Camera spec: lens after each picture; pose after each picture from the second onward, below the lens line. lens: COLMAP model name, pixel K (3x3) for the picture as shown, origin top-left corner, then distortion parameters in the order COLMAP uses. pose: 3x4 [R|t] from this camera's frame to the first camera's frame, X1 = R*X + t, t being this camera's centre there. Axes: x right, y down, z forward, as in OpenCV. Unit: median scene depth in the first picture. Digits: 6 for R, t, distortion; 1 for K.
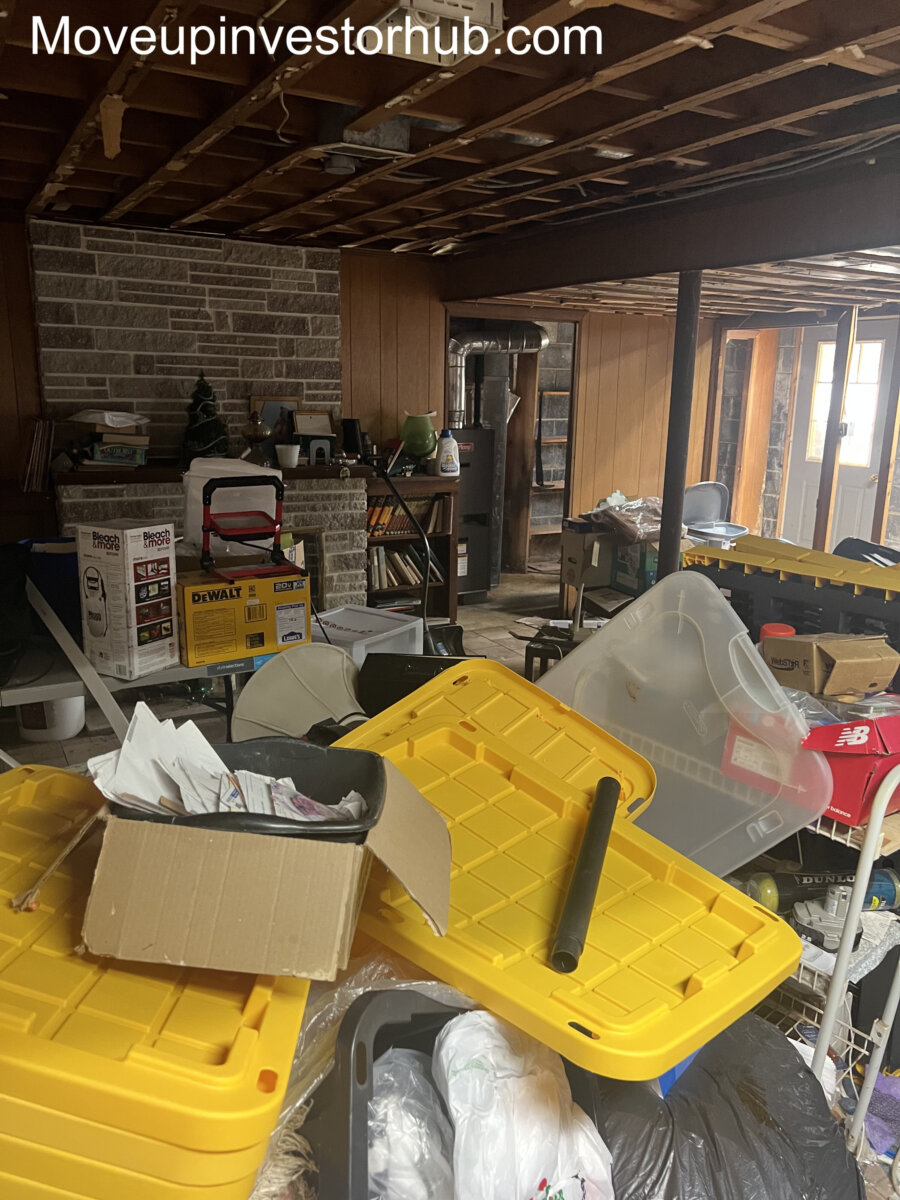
lens RADIAL K [[923.6, 0, 450.8], [0, 923.6, 602.9], [0, 0, 1]] dist [-0.006374, -0.000914]
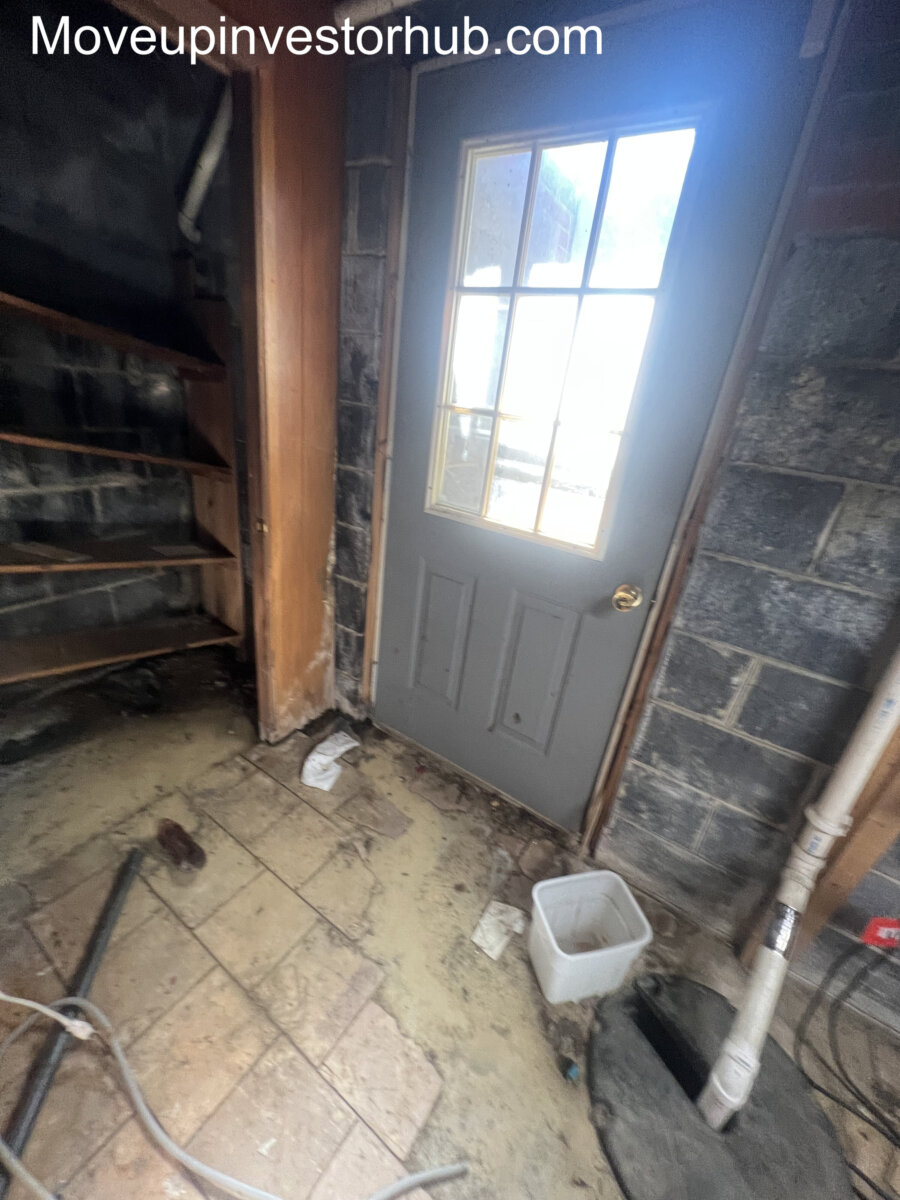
lens RADIAL K [[479.9, 0, 452.0], [0, 479.9, 595.1], [0, 0, 1]] dist [0.000717, -0.000108]
pose [[0.889790, -0.099188, 0.445461, 0.293083], [0.006221, 0.978641, 0.205482, -0.158131], [-0.456327, -0.180064, 0.871402, 0.791378]]
